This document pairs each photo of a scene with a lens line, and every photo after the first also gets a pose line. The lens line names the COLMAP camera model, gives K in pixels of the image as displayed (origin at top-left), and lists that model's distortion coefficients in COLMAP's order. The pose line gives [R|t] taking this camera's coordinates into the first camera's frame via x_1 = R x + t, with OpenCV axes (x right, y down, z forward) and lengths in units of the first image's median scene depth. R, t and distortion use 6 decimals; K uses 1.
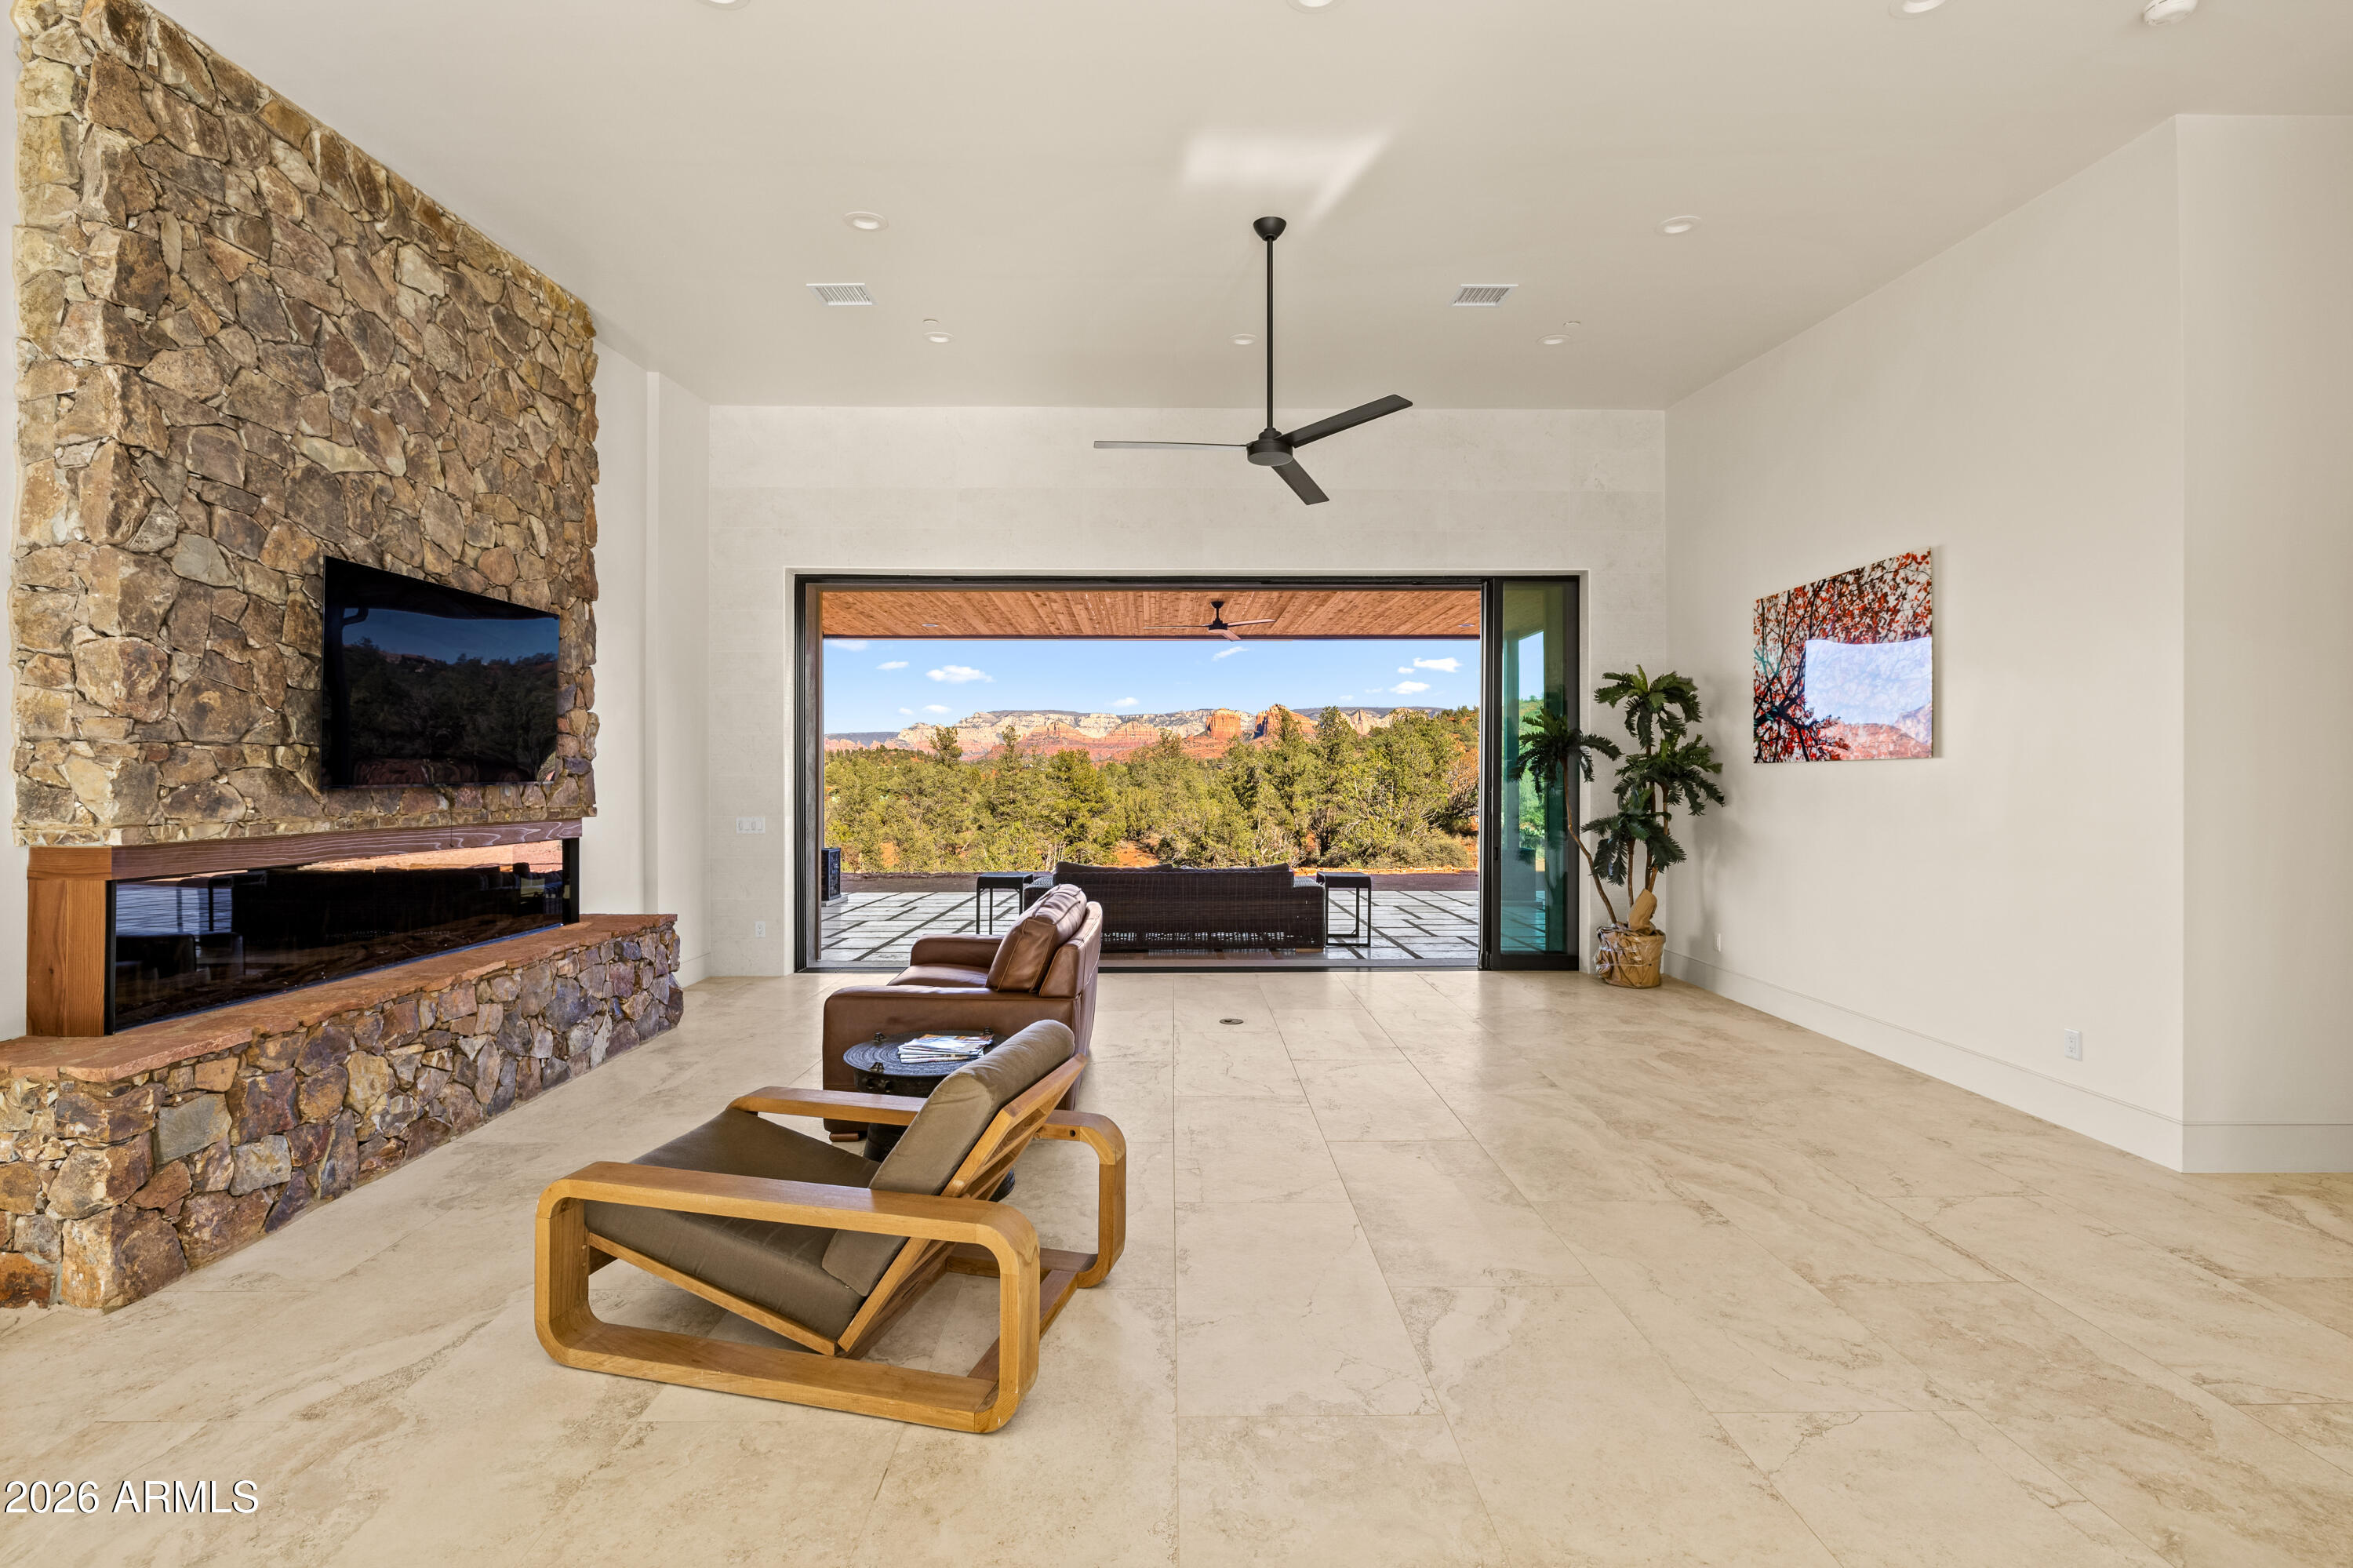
lens RADIAL K [[1061.0, 0, 1162.1], [0, 1061.0, 781.3], [0, 0, 1]] dist [0.003801, 0.000747]
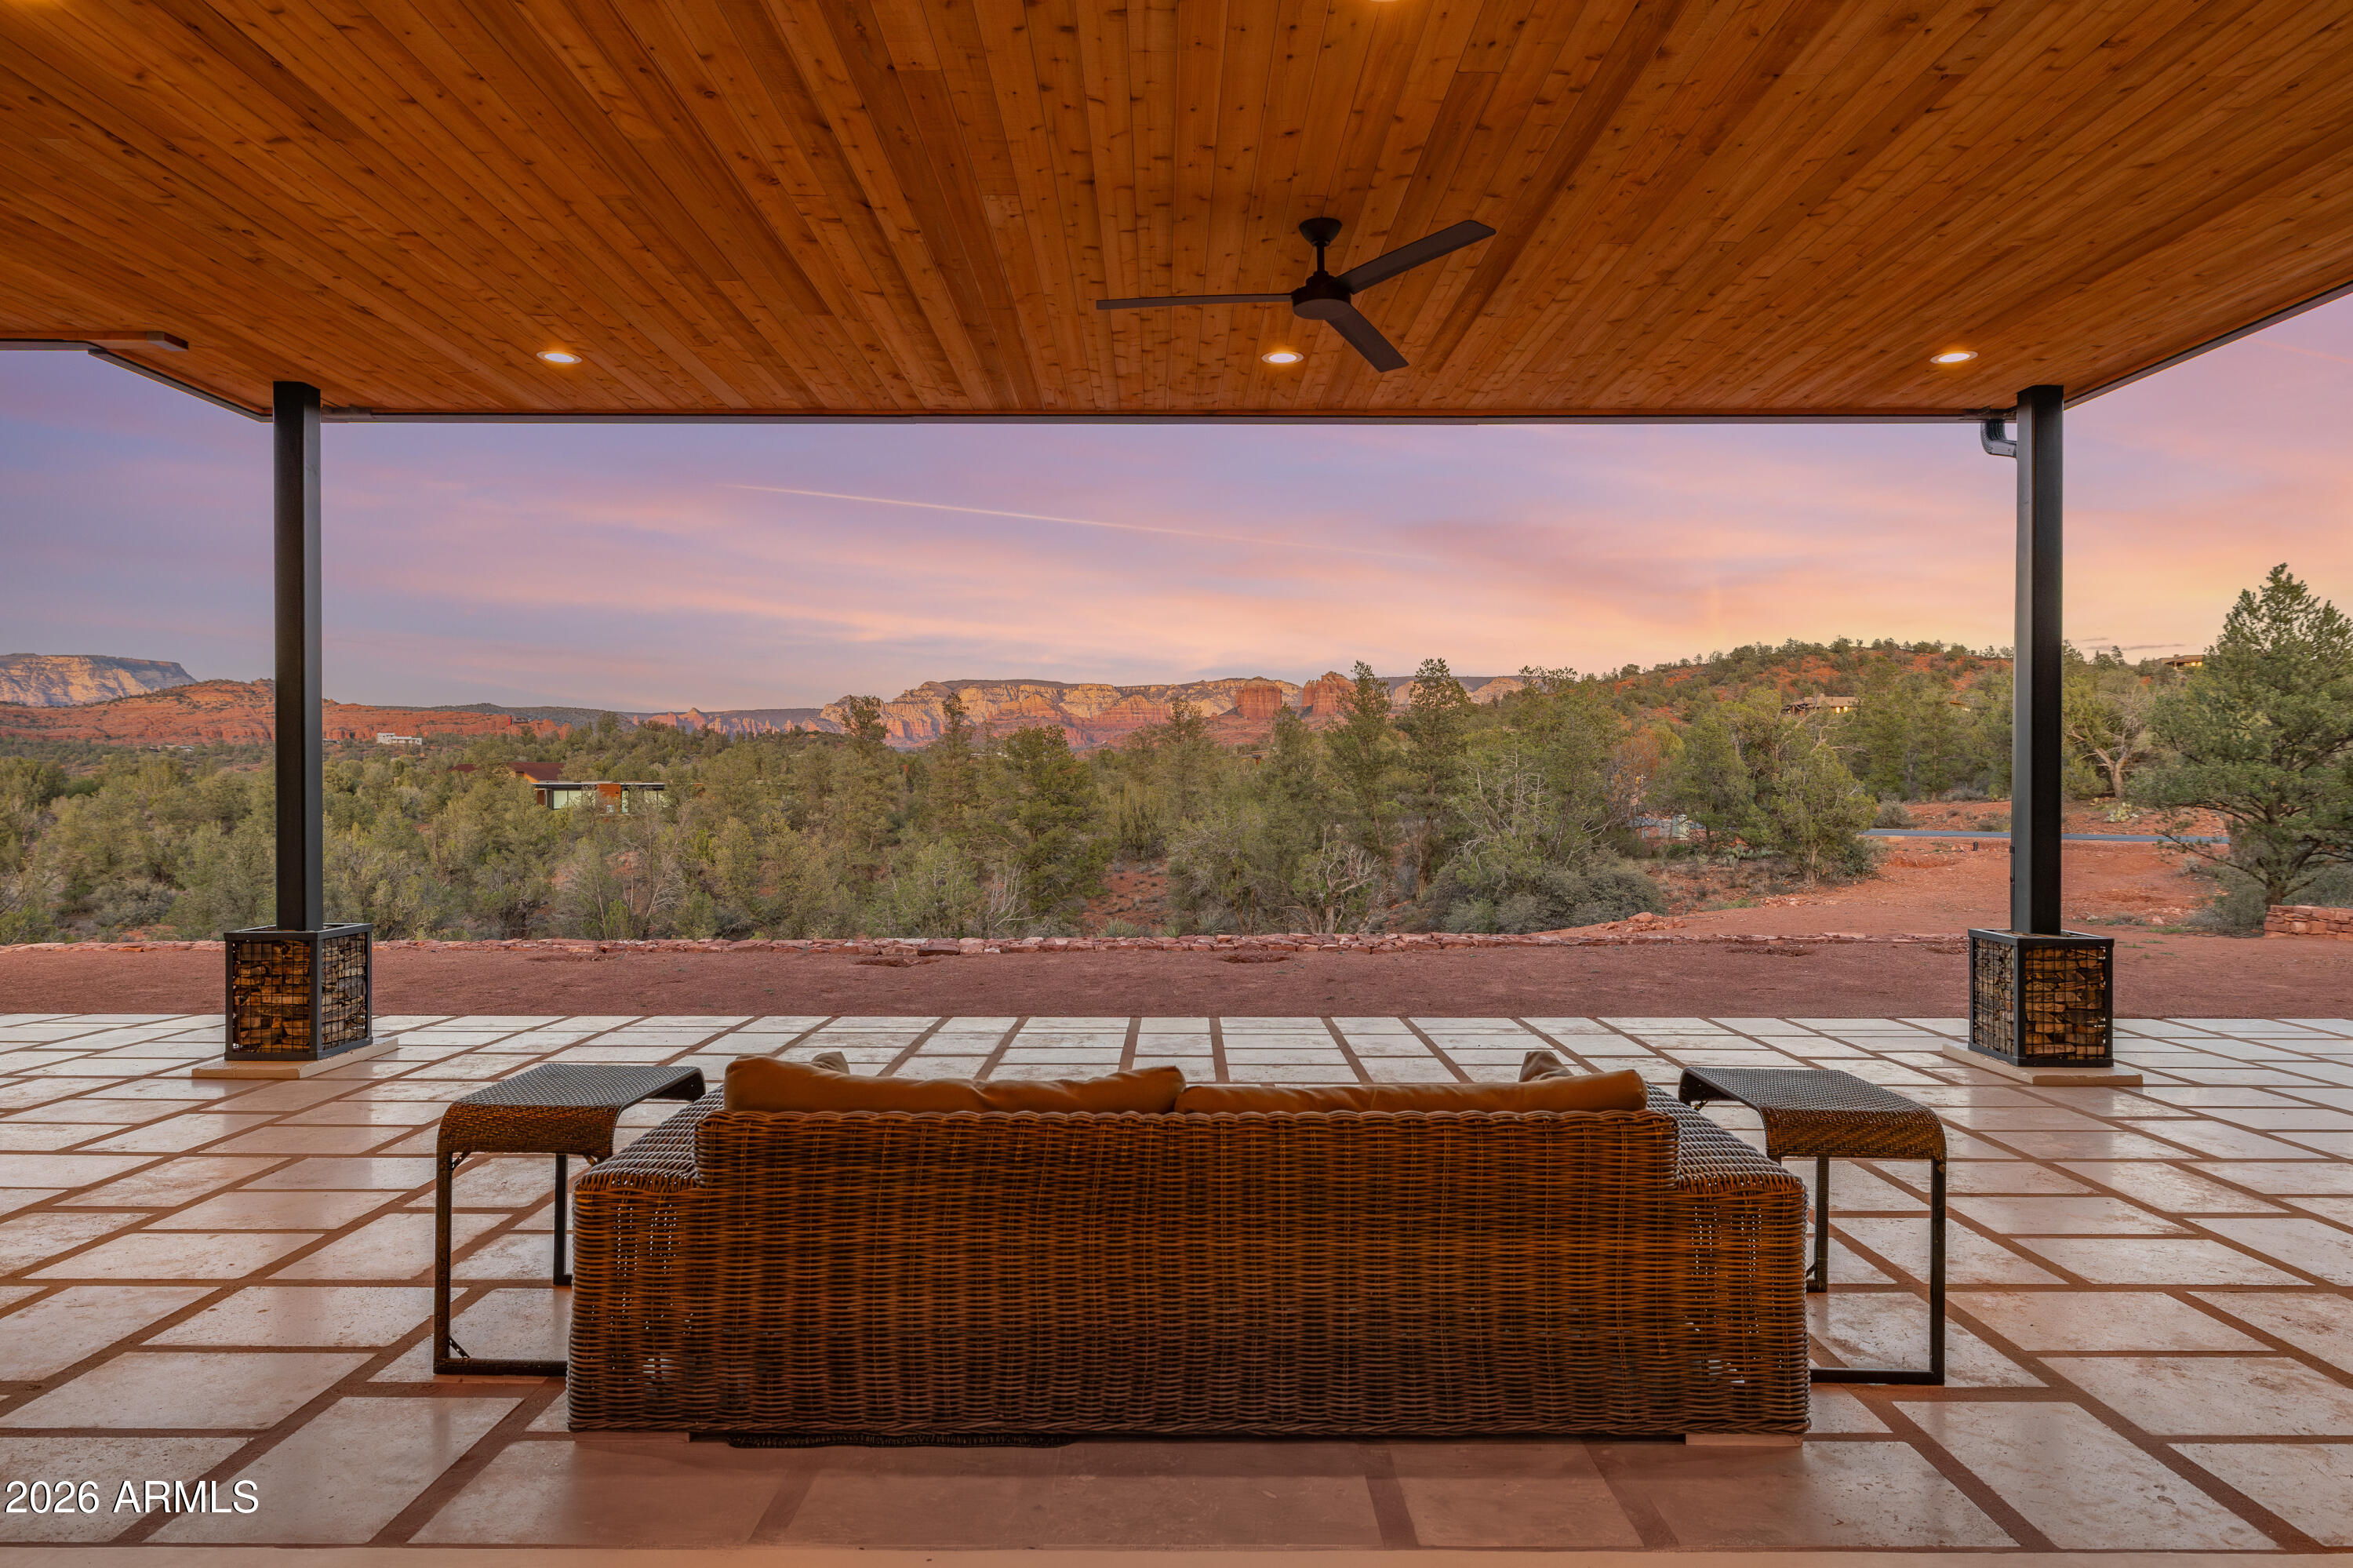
lens RADIAL K [[1441.8, 0, 1168.2], [0, 1441.8, 779.3], [0, 0, 1]] dist [0.002818, -0.003322]
pose [[0.999983, 0.003311, -0.004822, 0.006531], [-0.003301, 0.999992, 0.002058, 0.006039], [0.004829, -0.002042, 0.999986, 0.542885]]
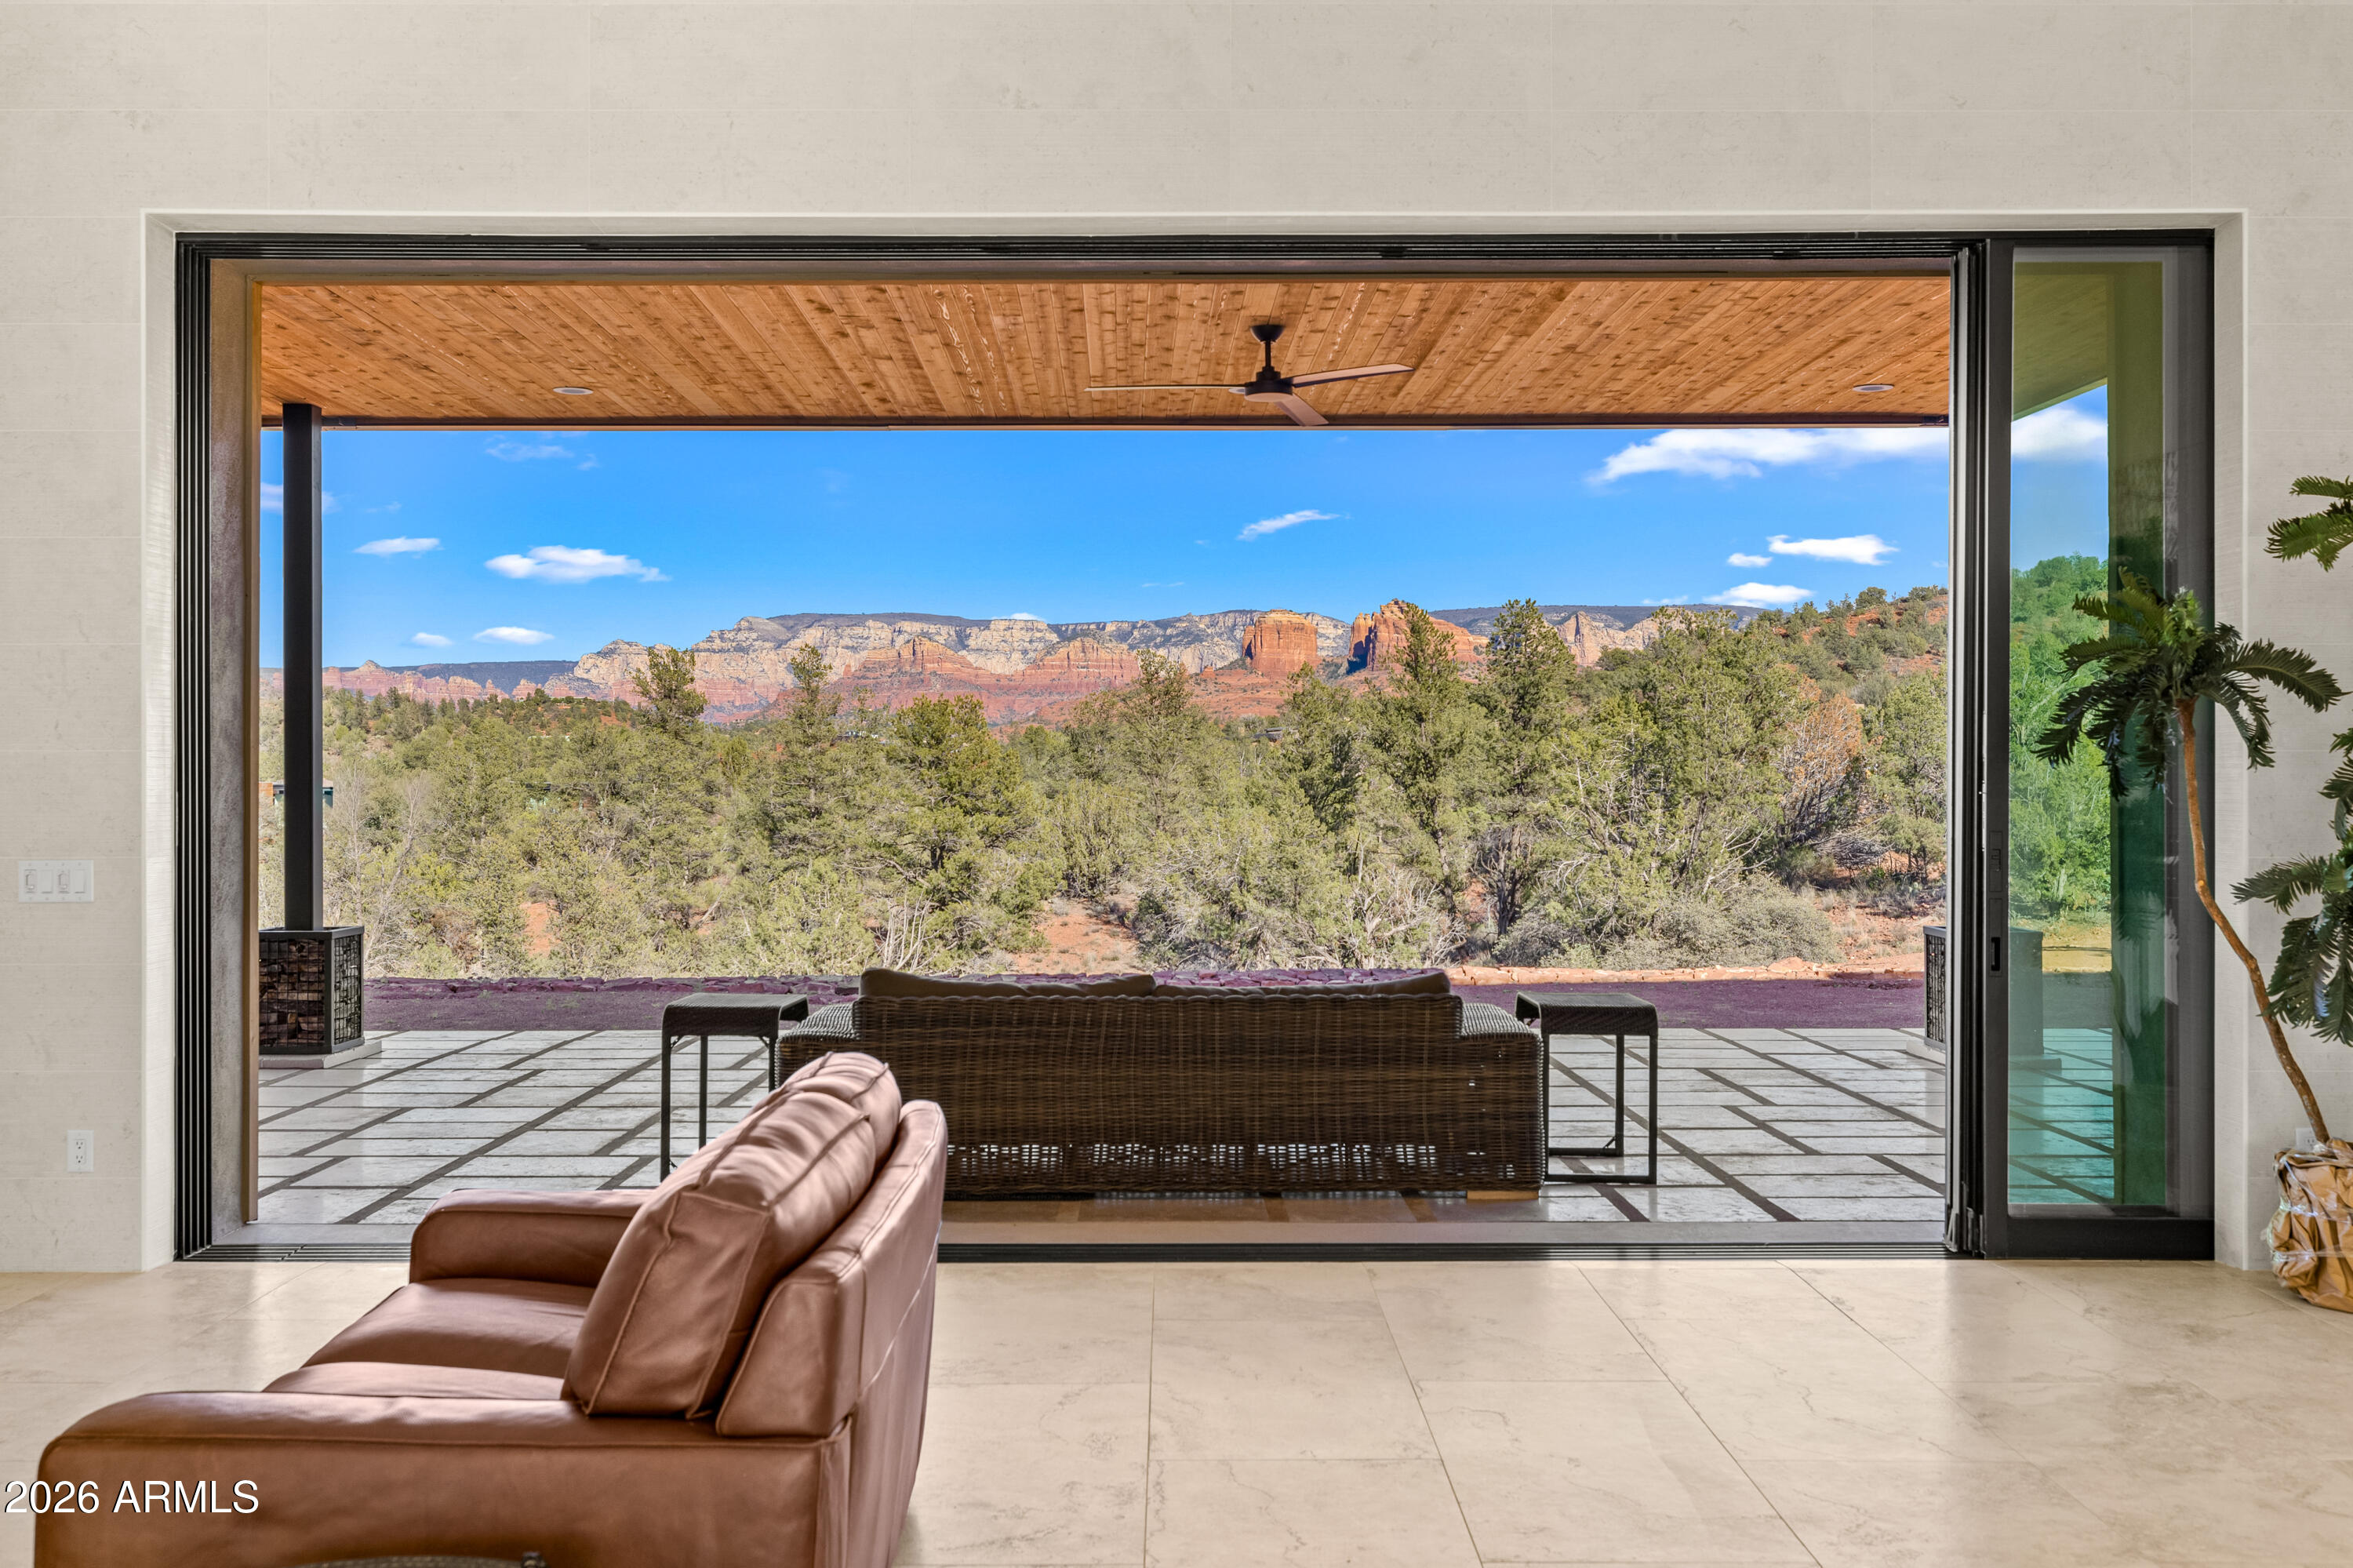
lens RADIAL K [[2309.5, 0, 1115.7], [0, 2309.5, 765.2], [0, 0, 1]] dist [0.024566, 0.000000]
pose [[0.999912, -0.000151, -0.013237, 0.005346], [0.000136, 0.999999, -0.001131, 0.000413], [0.013237, 0.001129, 0.999912, 0.111414]]
